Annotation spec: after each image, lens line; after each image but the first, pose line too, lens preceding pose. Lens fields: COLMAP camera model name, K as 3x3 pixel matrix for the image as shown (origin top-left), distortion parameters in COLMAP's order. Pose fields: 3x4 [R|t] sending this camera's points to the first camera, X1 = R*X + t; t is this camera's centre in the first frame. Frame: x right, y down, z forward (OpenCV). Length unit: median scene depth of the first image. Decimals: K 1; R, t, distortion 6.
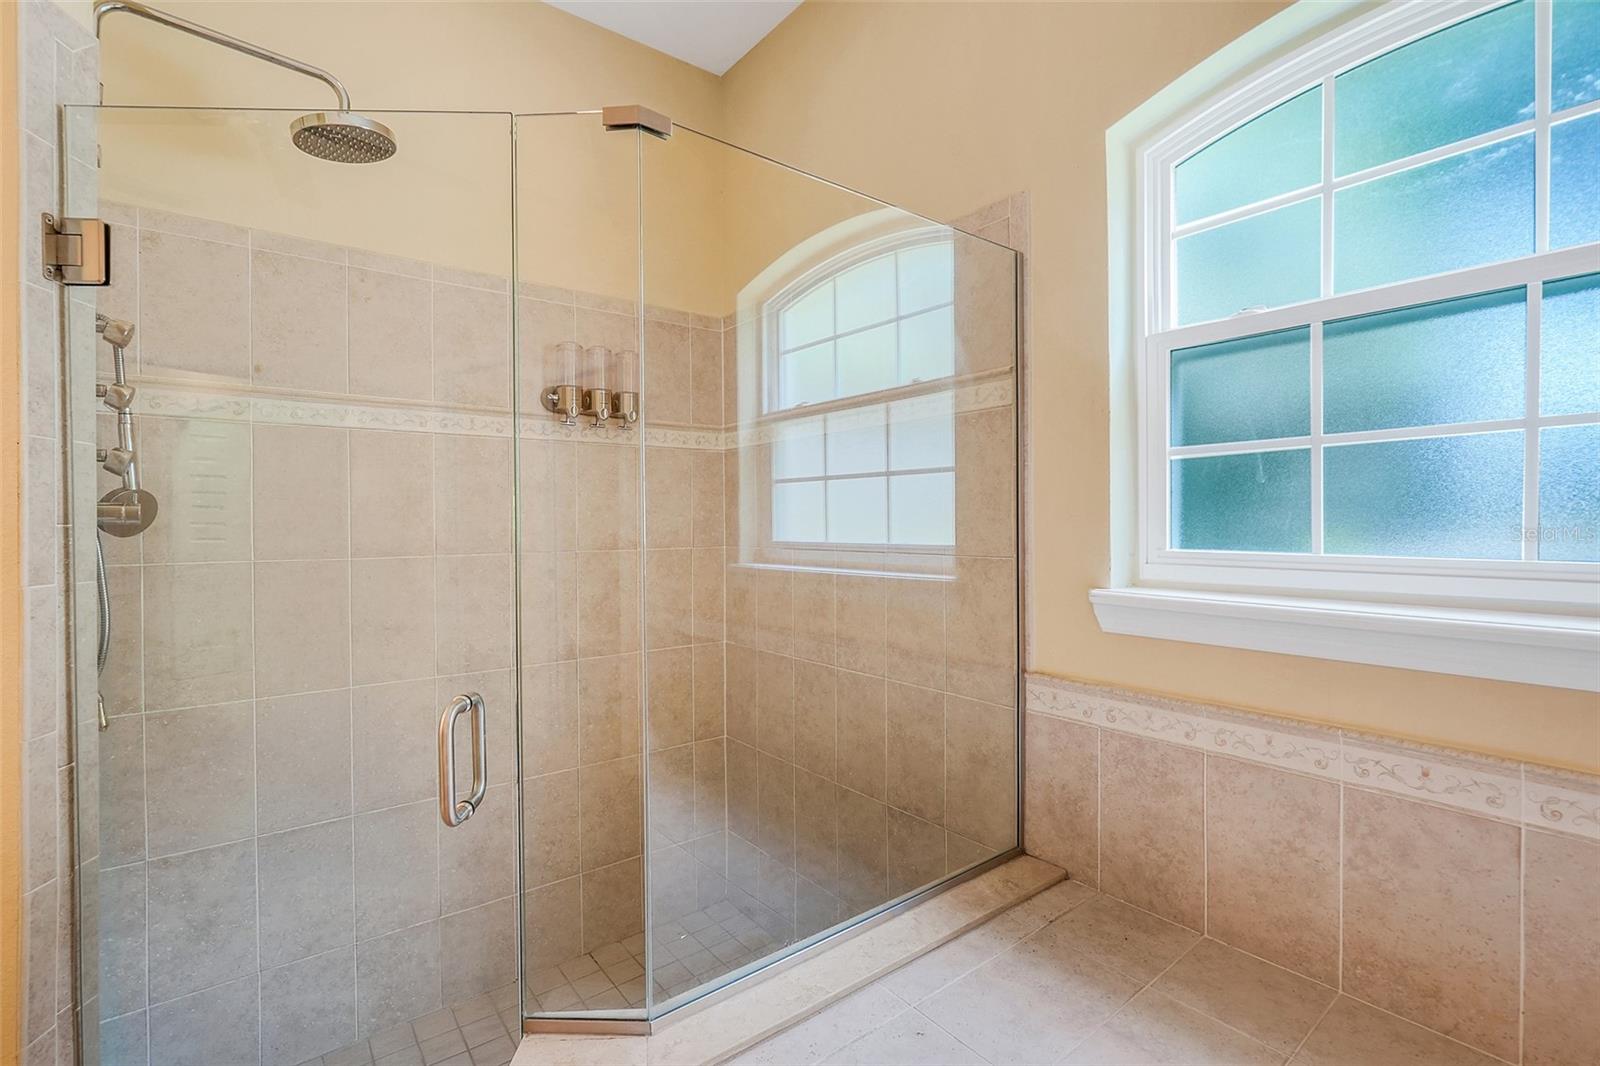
lens RADIAL K [[716.9, 0, 821.3], [0, 716.9, 538.5], [0, 0, 1]] dist [-0.002668, 0.000018]
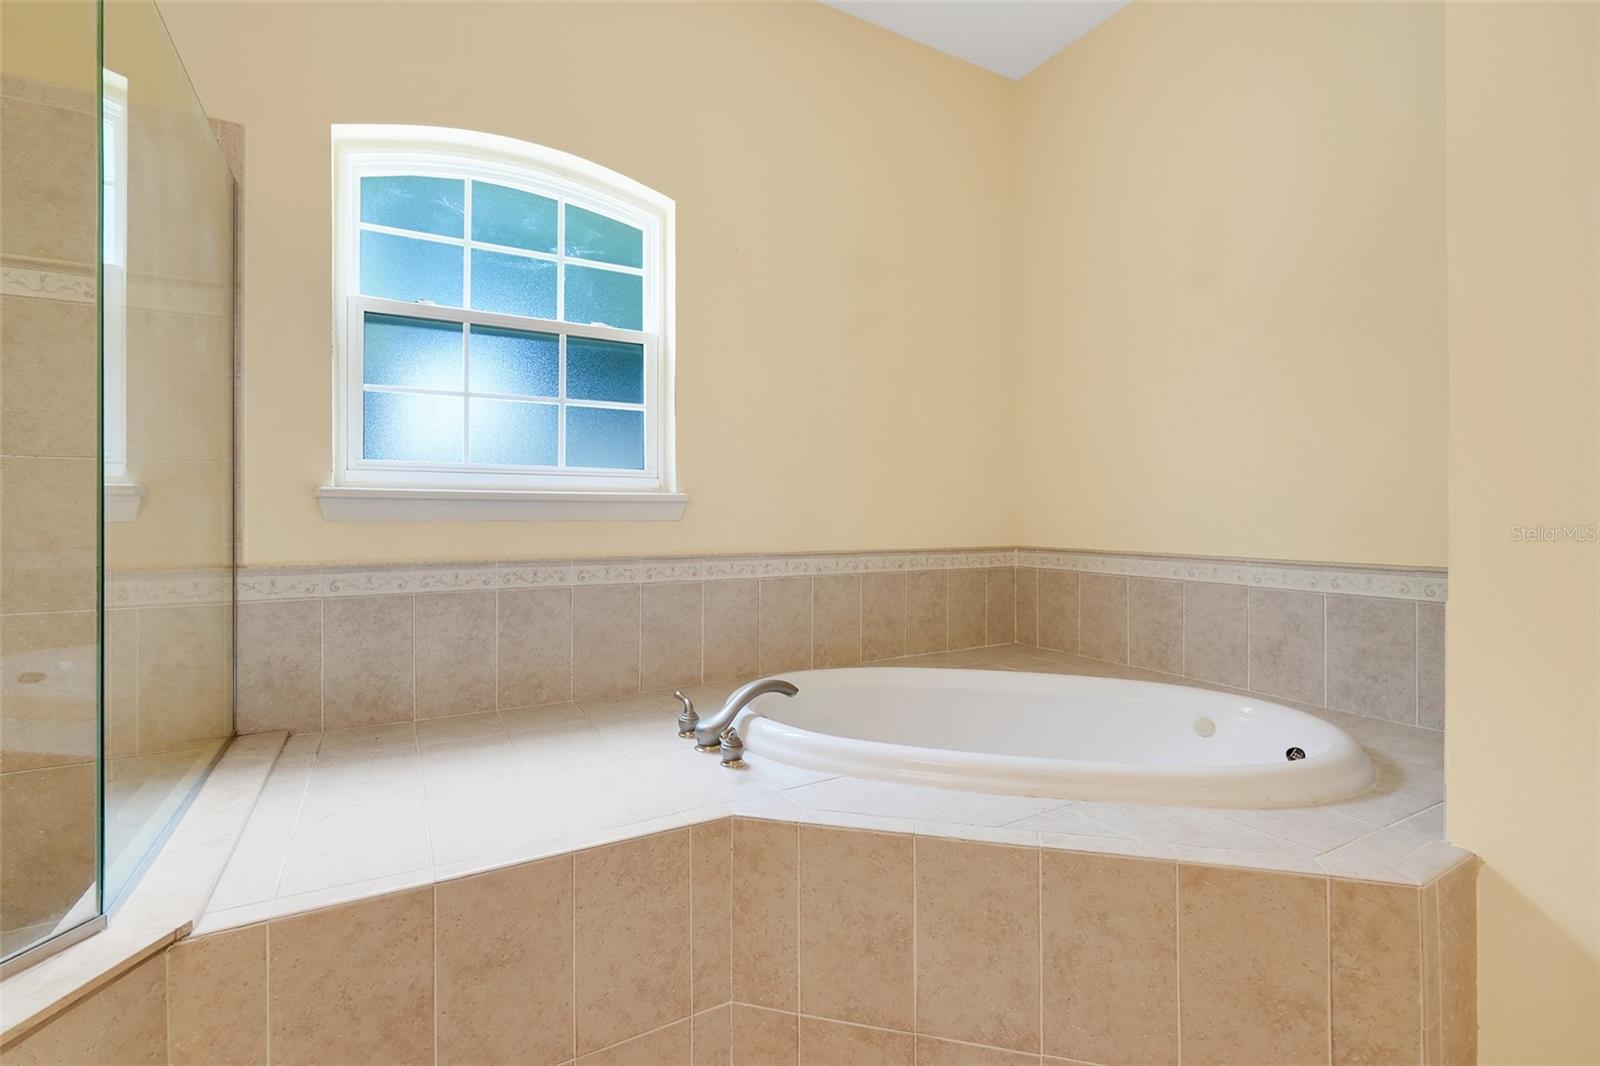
lens RADIAL K [[724.1, 0, 796.0], [0, 724.1, 515.0], [0, 0, 1]] dist [-0.005437, 0.000142]
pose [[0.152836, -0.002113, 0.988249, -0.784128], [0.015533, 0.999879, -0.000264, 0.144238], [-0.988129, 0.015391, 0.152850, -0.000806]]
